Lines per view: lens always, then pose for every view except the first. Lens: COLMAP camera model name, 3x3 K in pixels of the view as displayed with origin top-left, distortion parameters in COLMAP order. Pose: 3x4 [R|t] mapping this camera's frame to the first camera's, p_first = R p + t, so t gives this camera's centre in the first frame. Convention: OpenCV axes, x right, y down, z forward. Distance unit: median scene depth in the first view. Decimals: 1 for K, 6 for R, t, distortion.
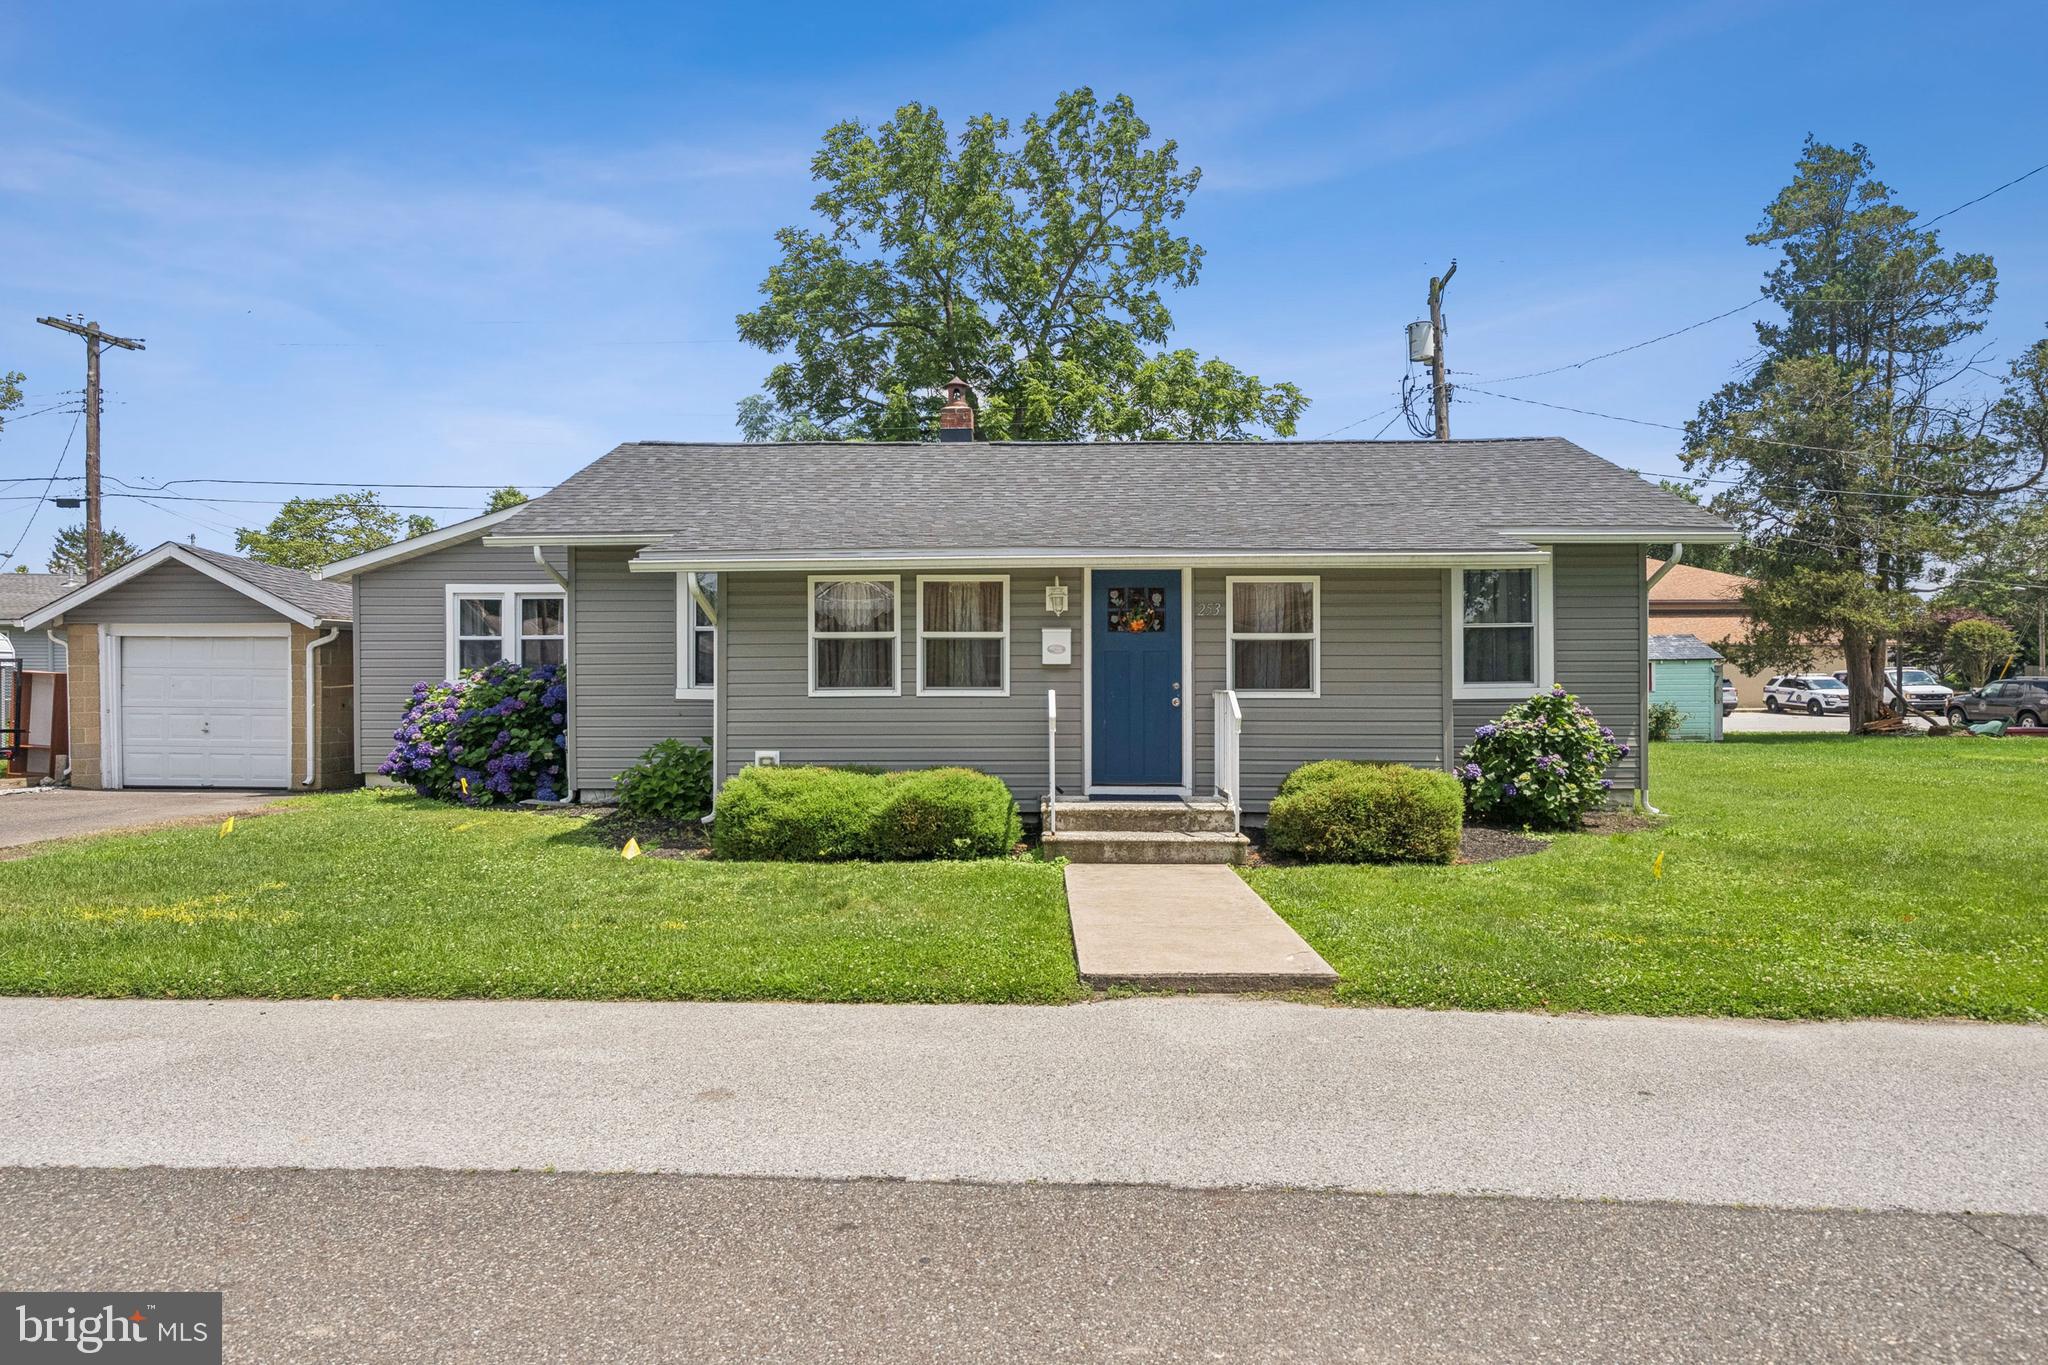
lens RADIAL K [[1183.5, 0, 1018.4], [0, 1183.5, 691.8], [0, 0, 1]] dist [0.007702, 0.001047]
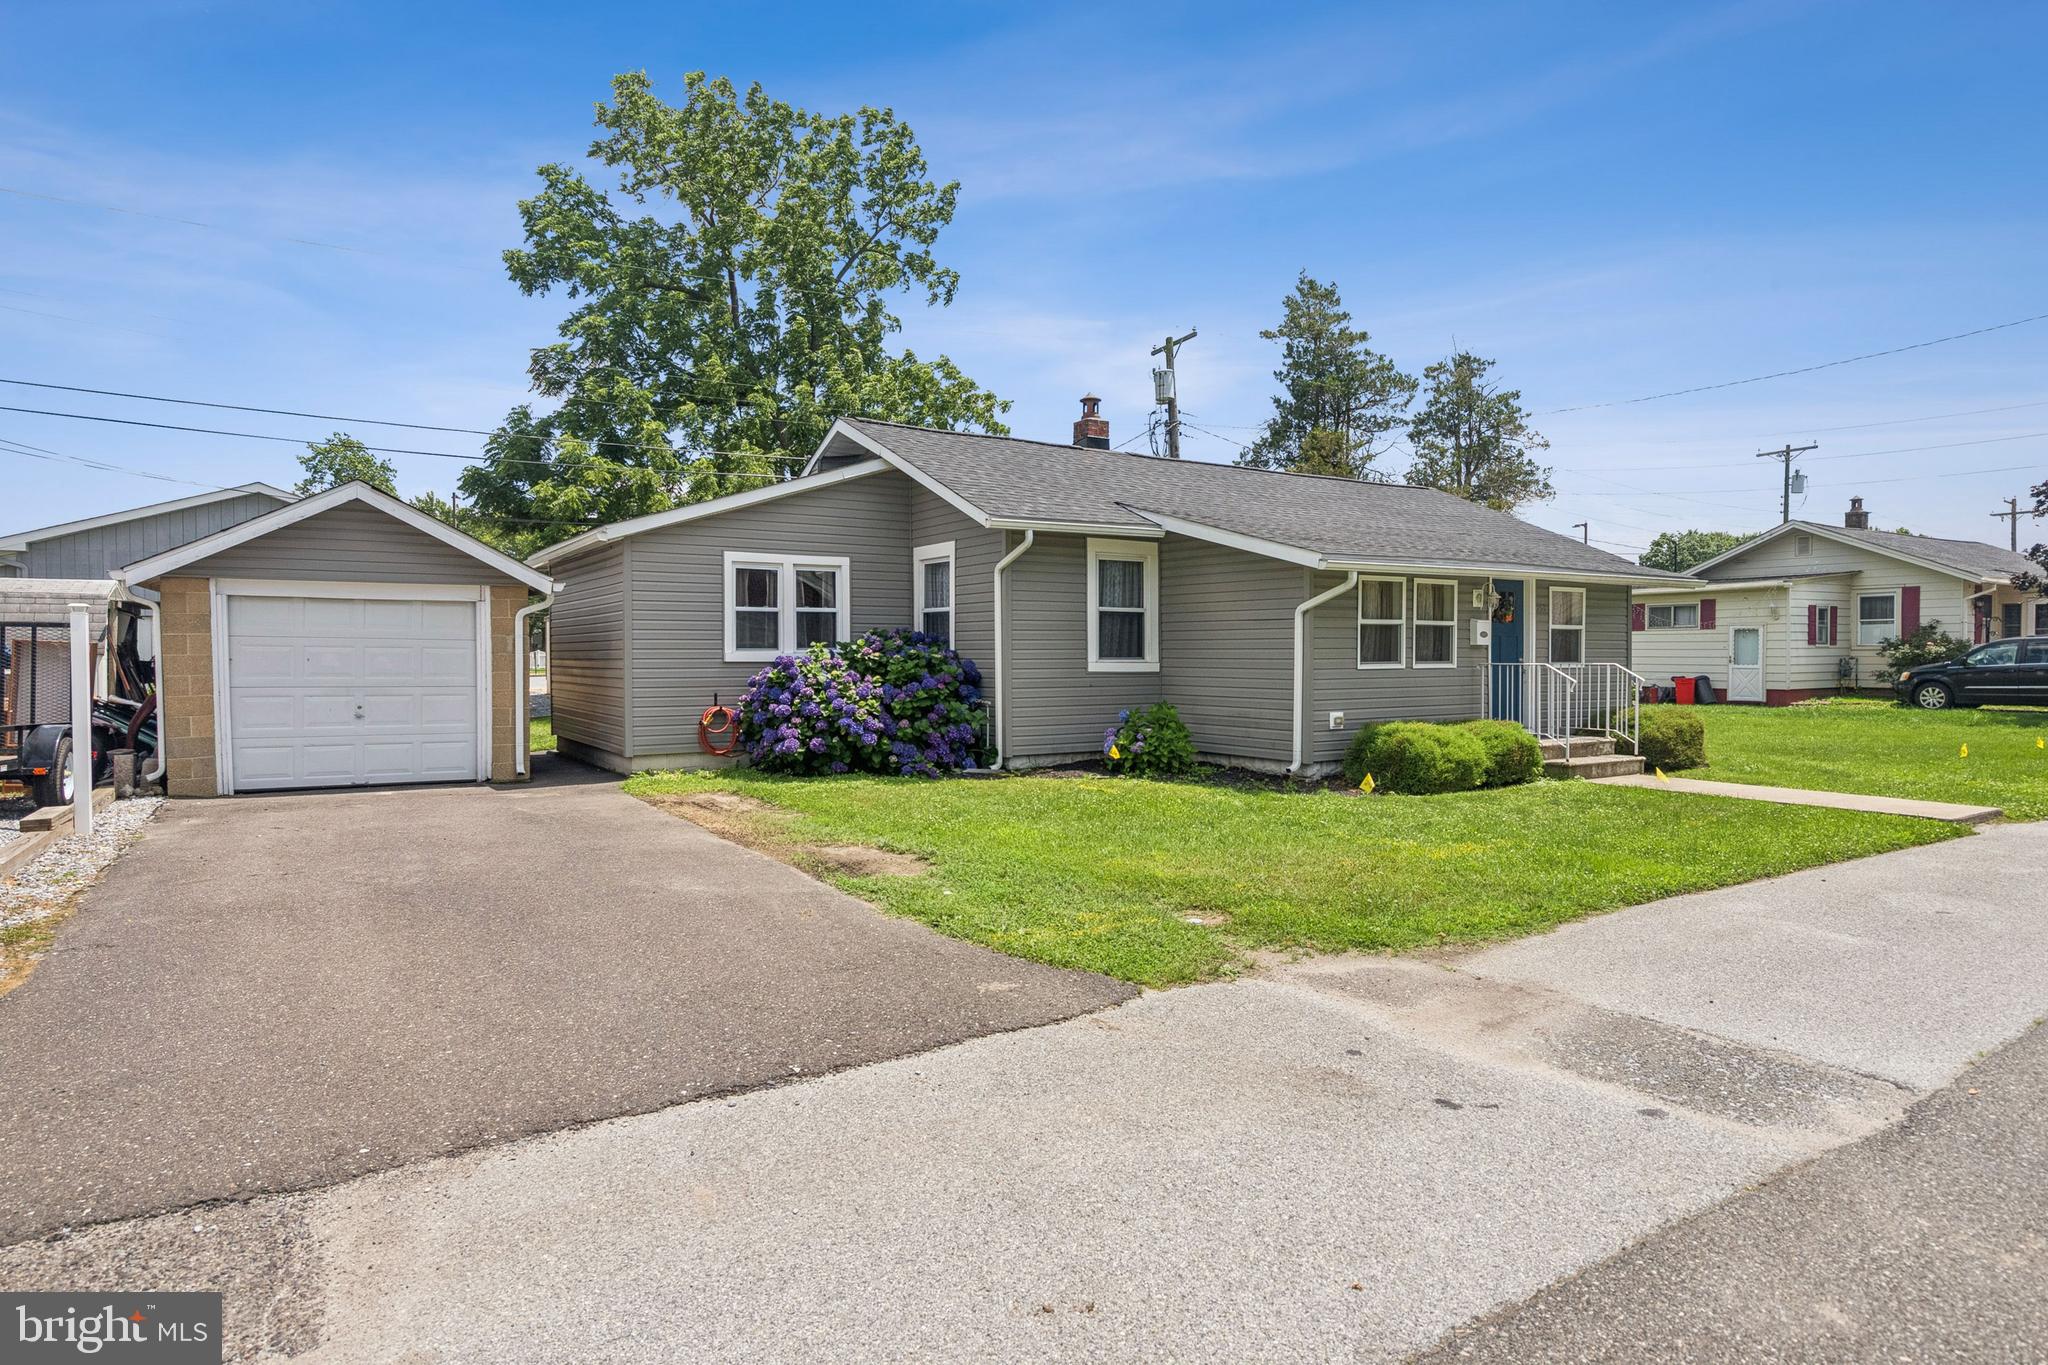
lens RADIAL K [[1120.9, 0, 1024.0], [0, 1120.9, 682.5], [0, 0, 1]] dist [-0.002316, -0.000271]
pose [[0.831240, -0.014161, 0.555734, -0.911585], [0.001789, 0.999738, 0.022798, -0.007863], [-0.555911, -0.017956, 0.831048, 0.149098]]
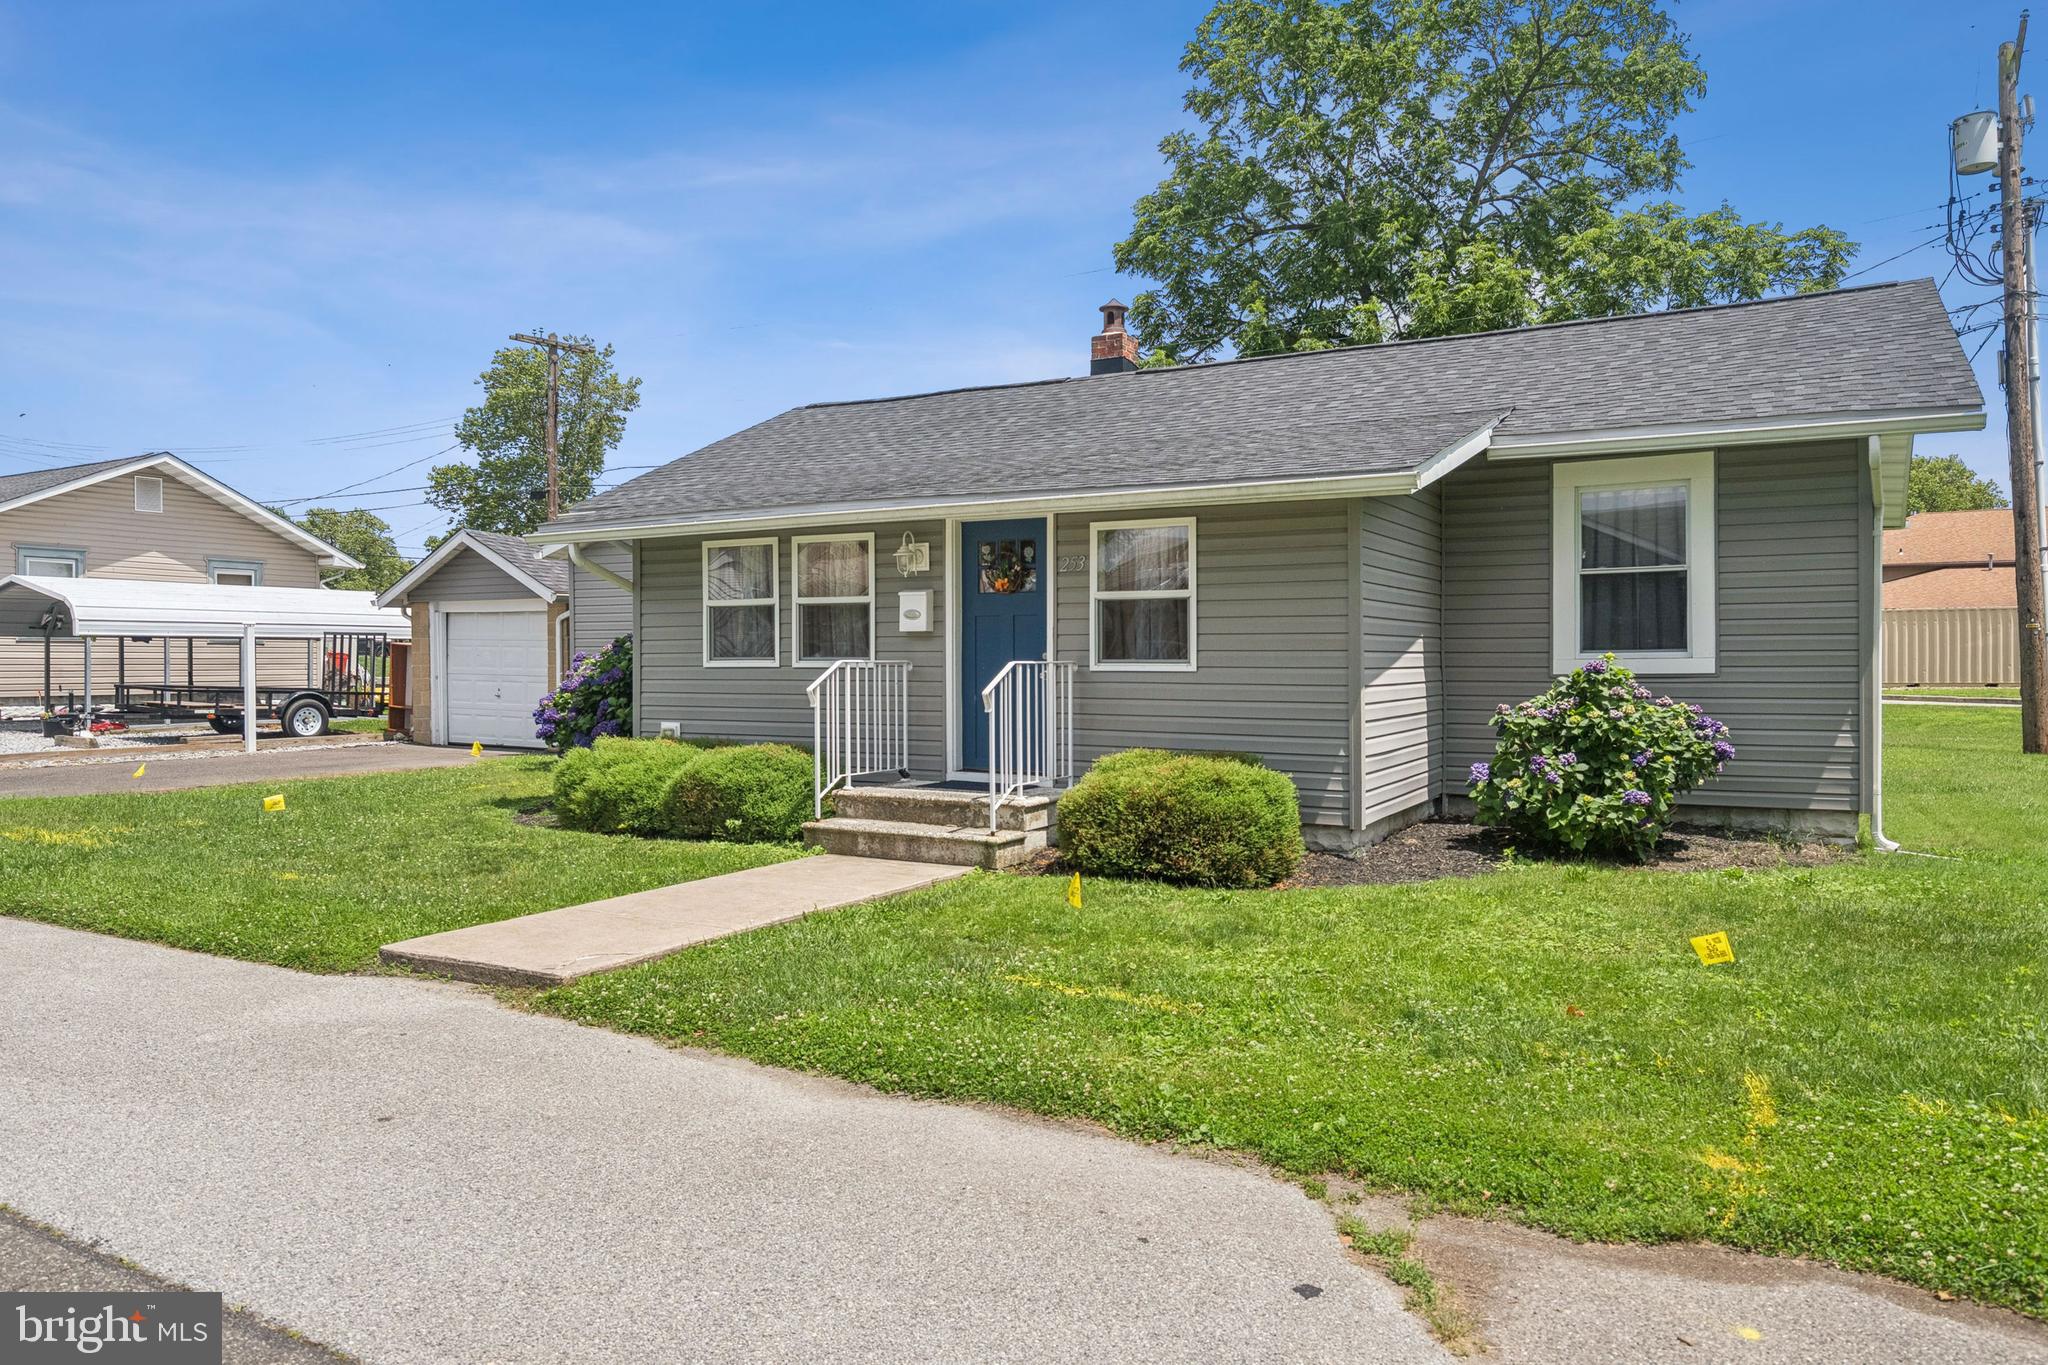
lens RADIAL K [[1373.1, 0, 1024.0], [0, 1373.1, 682.5], [0, 0, 1]] dist [0.002804, 0.002218]
pose [[0.883408, 0.008968, -0.468519, 0.456157], [-0.002075, 0.999882, 0.015226, -0.000794], [0.468600, -0.012479, 0.883322, 0.104676]]
